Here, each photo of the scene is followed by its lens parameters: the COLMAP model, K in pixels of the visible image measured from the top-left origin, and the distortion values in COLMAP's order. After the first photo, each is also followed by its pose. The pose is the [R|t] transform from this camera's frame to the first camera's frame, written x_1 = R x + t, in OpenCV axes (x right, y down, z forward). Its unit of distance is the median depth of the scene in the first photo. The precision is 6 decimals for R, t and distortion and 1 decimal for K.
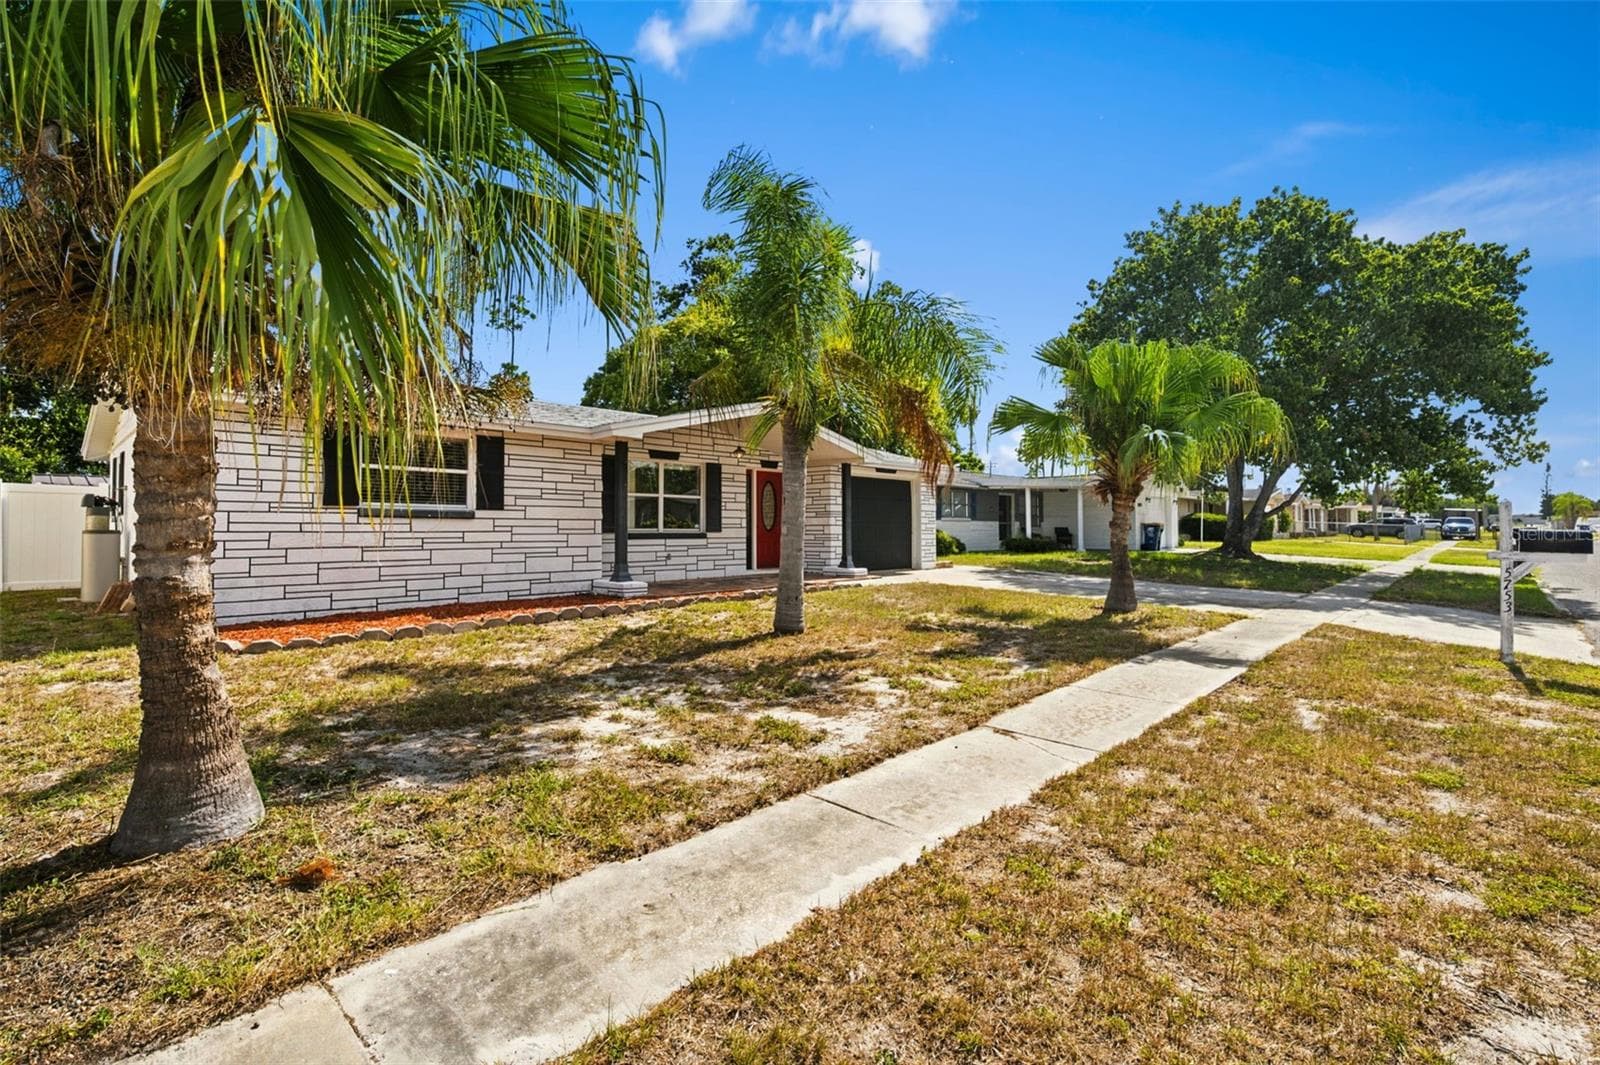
lens RADIAL K [[736.8, 0, 798.3], [0, 736.8, 515.0], [0, 0, 1]] dist [-0.000367, 0.000152]
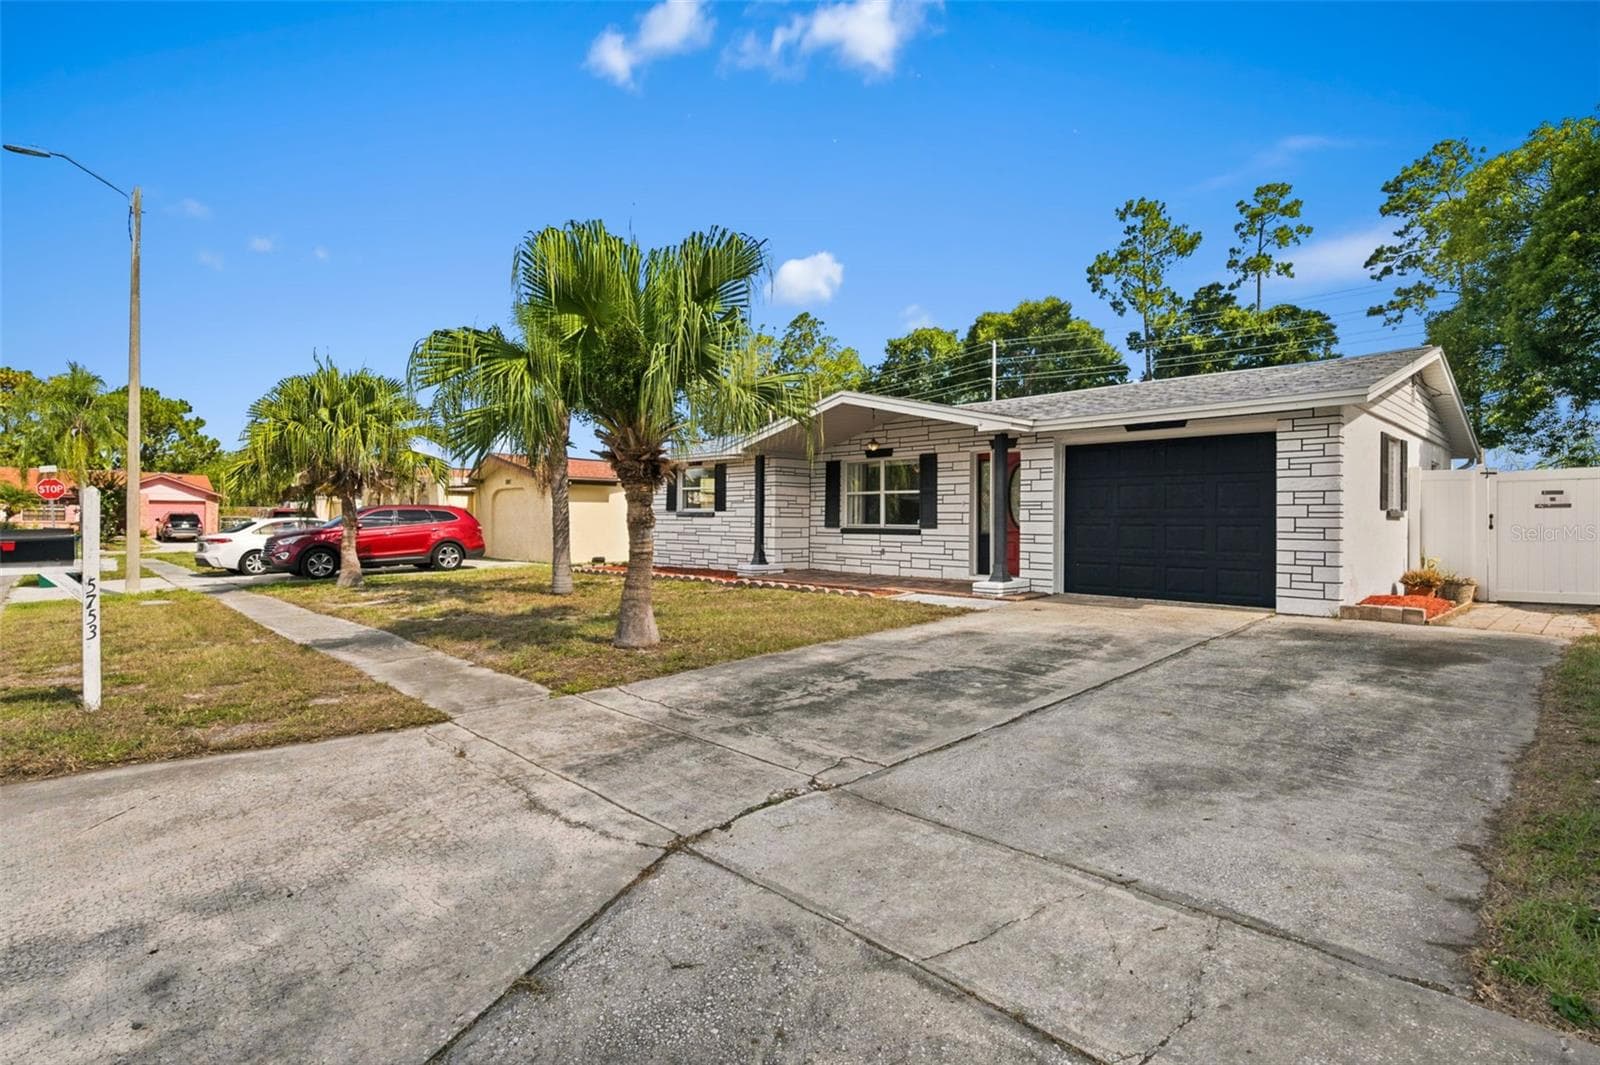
lens RADIAL K [[786.2, 0, 794.6], [0, 786.2, 516.1], [0, 0, 1]] dist [-0.004894, -0.001230]
pose [[-0.057623, -0.005344, -0.998324, 0.920923], [0.014114, 0.999881, -0.006167, 0.012110], [0.998239, -0.014445, -0.057541, 0.934694]]
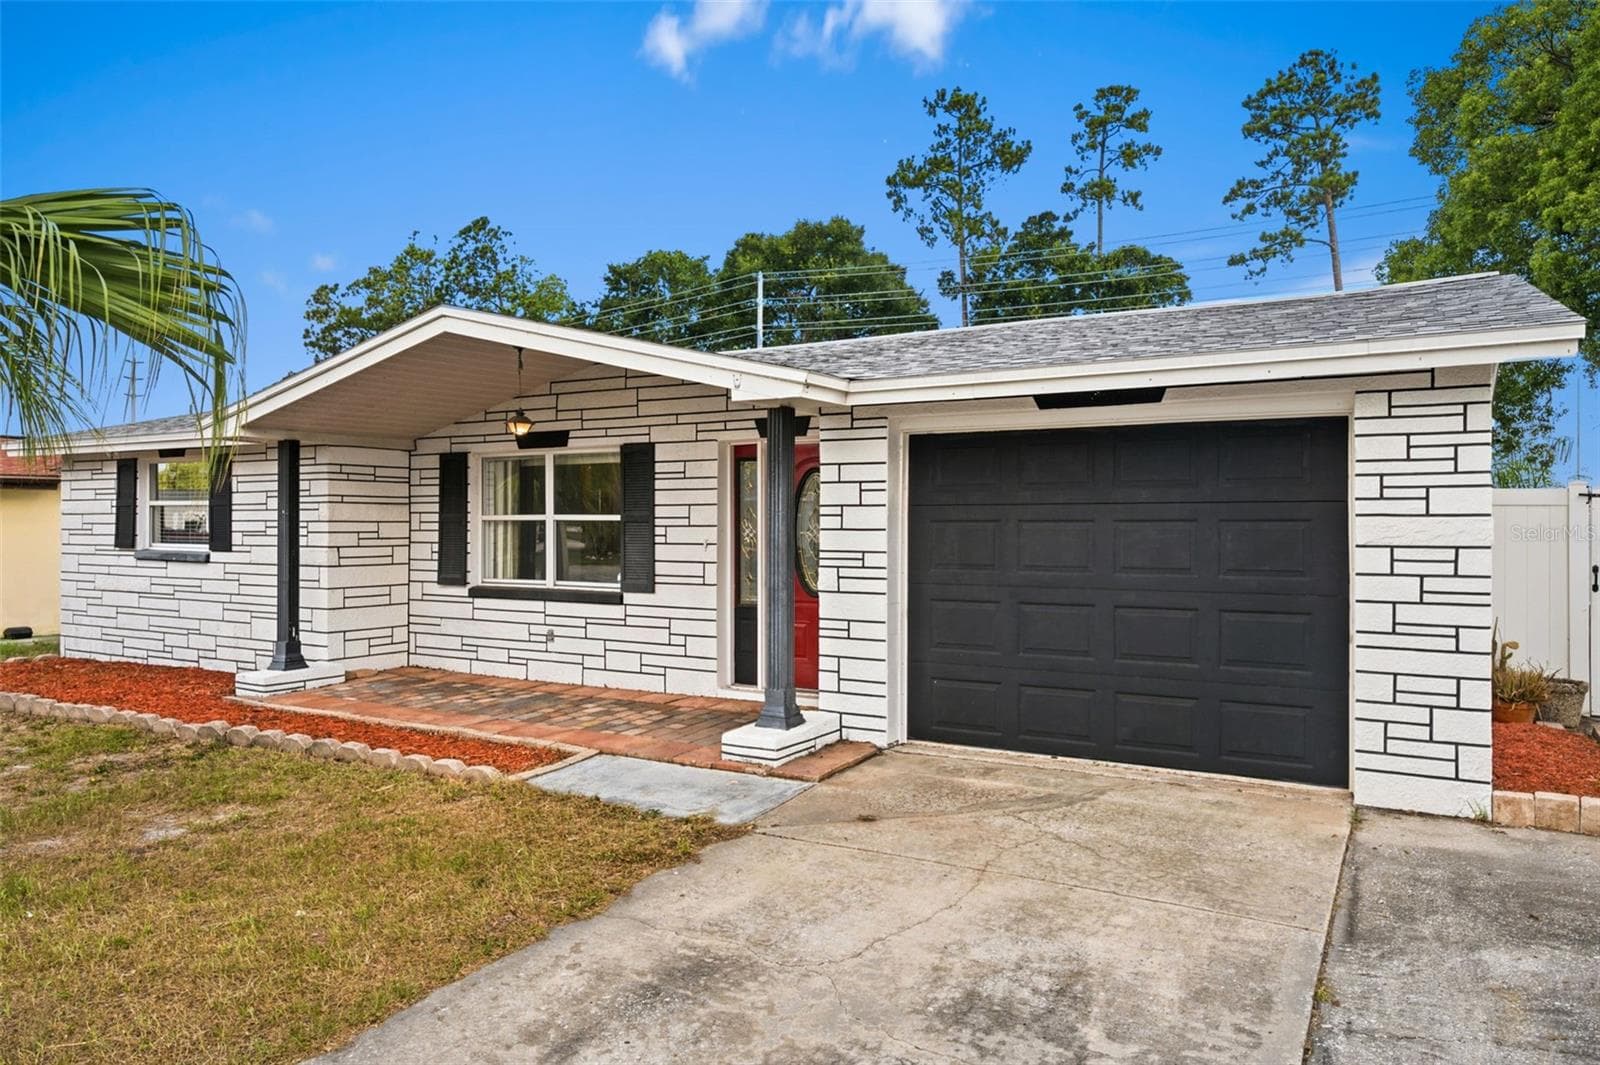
lens RADIAL K [[1070.7, 0, 796.2], [0, 1070.7, 518.6], [0, 0, 1]] dist [-0.006953, -0.000240]
pose [[0.222430, -0.002629, -0.974945, 0.590693], [0.019009, 0.999818, 0.001640, -0.023291], [0.974763, -0.018897, 0.222439, 0.995935]]
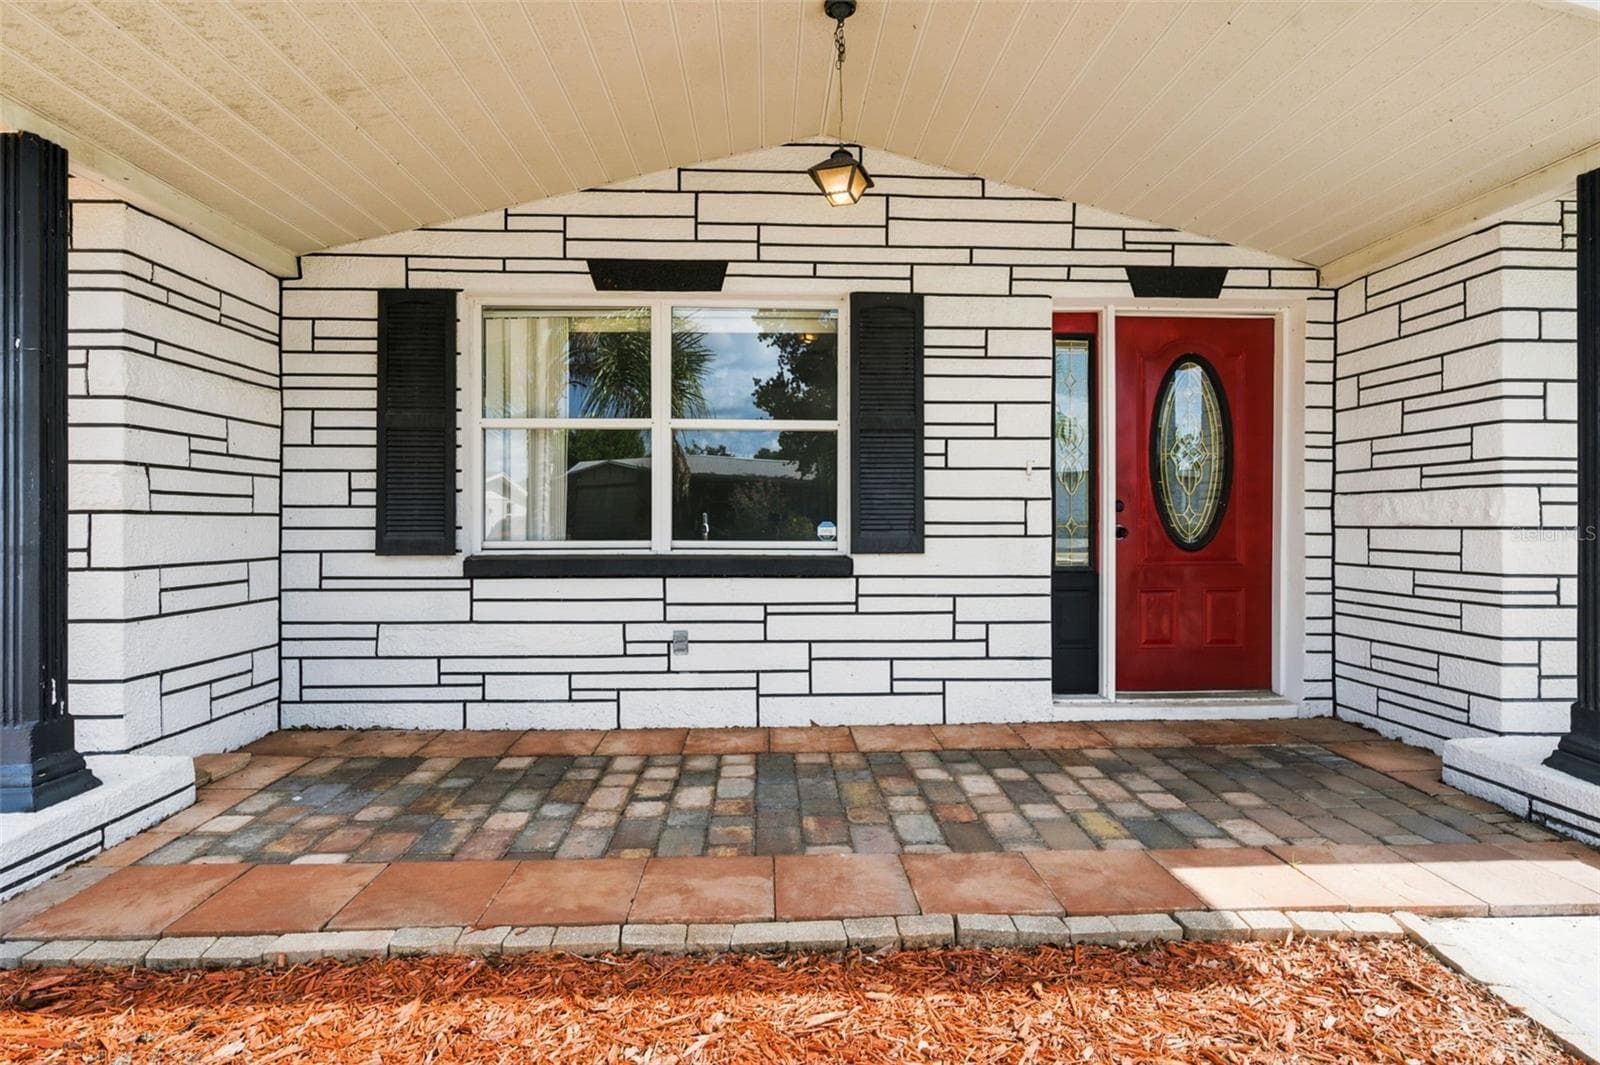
lens RADIAL K [[804.4, 0, 802.3], [0, 804.4, 523.2], [0, 0, 1]] dist [0.001646, 0.000340]
pose [[0.716732, 0.003885, -0.697338, 0.068103], [0.013110, 0.999733, 0.019044, 0.006717], [0.697226, -0.022792, 0.716489, 0.810809]]
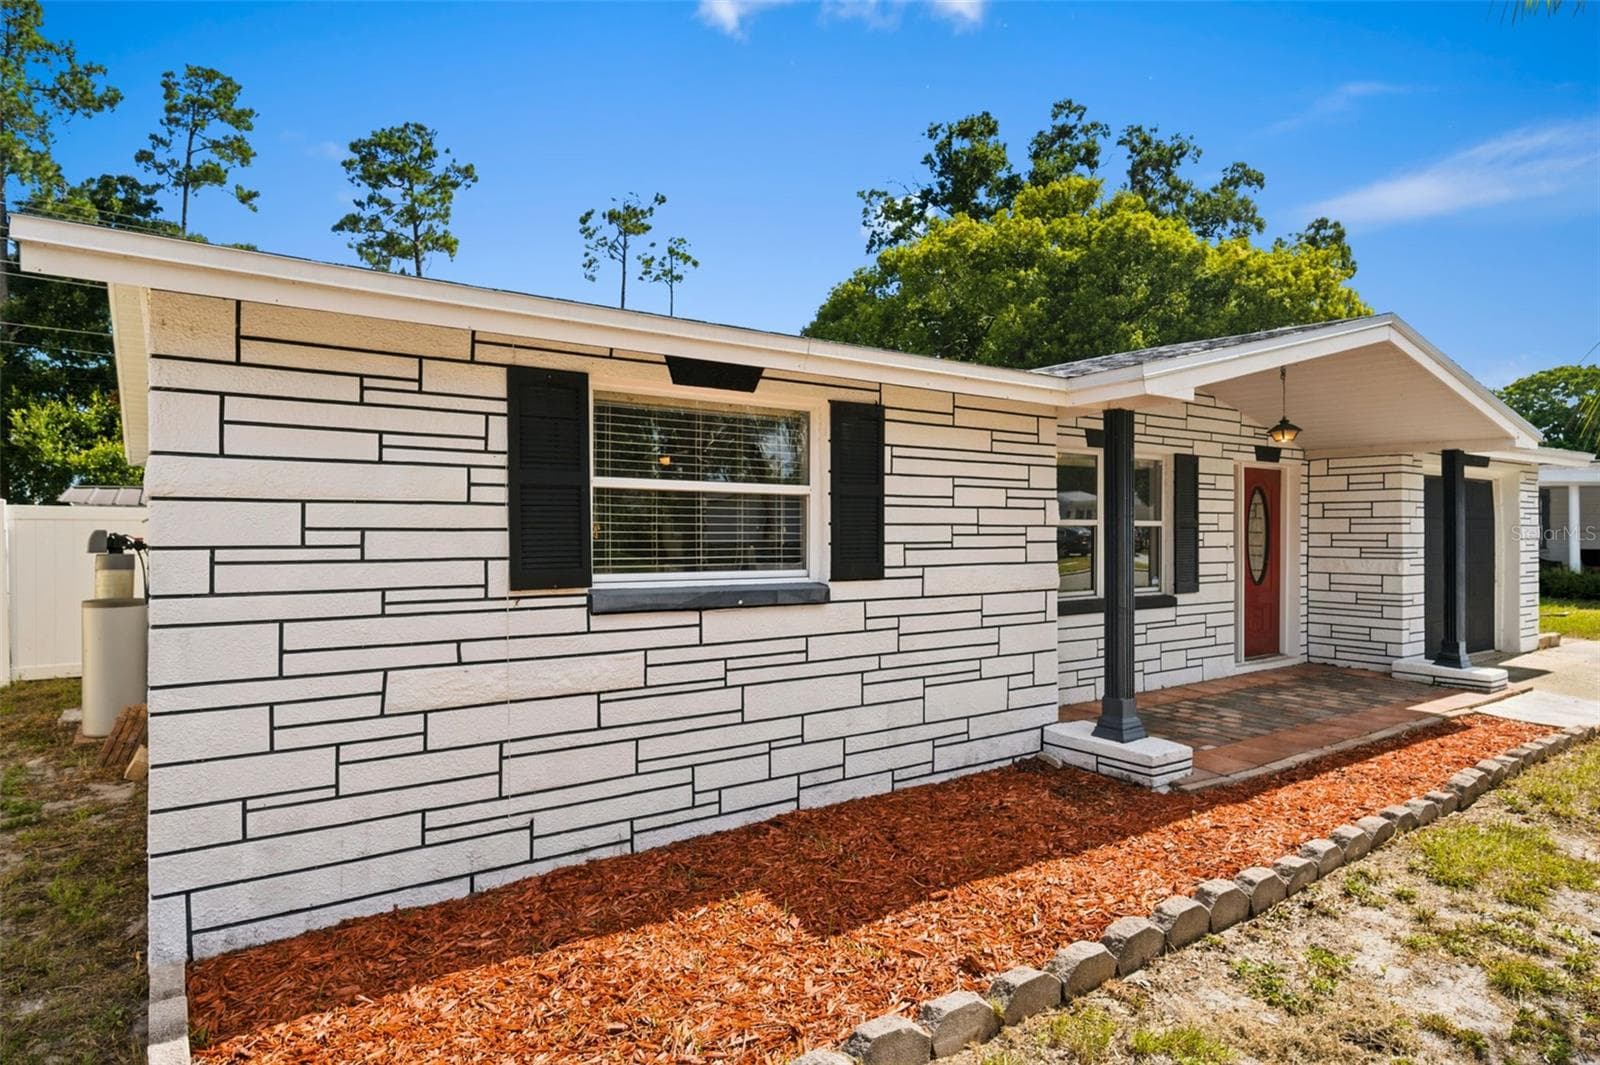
lens RADIAL K [[905.1, 0, 800.0], [0, 905.1, 532.5], [0, 0, 1]] dist [-0.002195, -0.000573]
pose [[0.979081, 0.002223, -0.203457, -0.258465], [0.002529, 0.999730, 0.023093, -0.034036], [0.203453, -0.023124, 0.978812, 0.367544]]
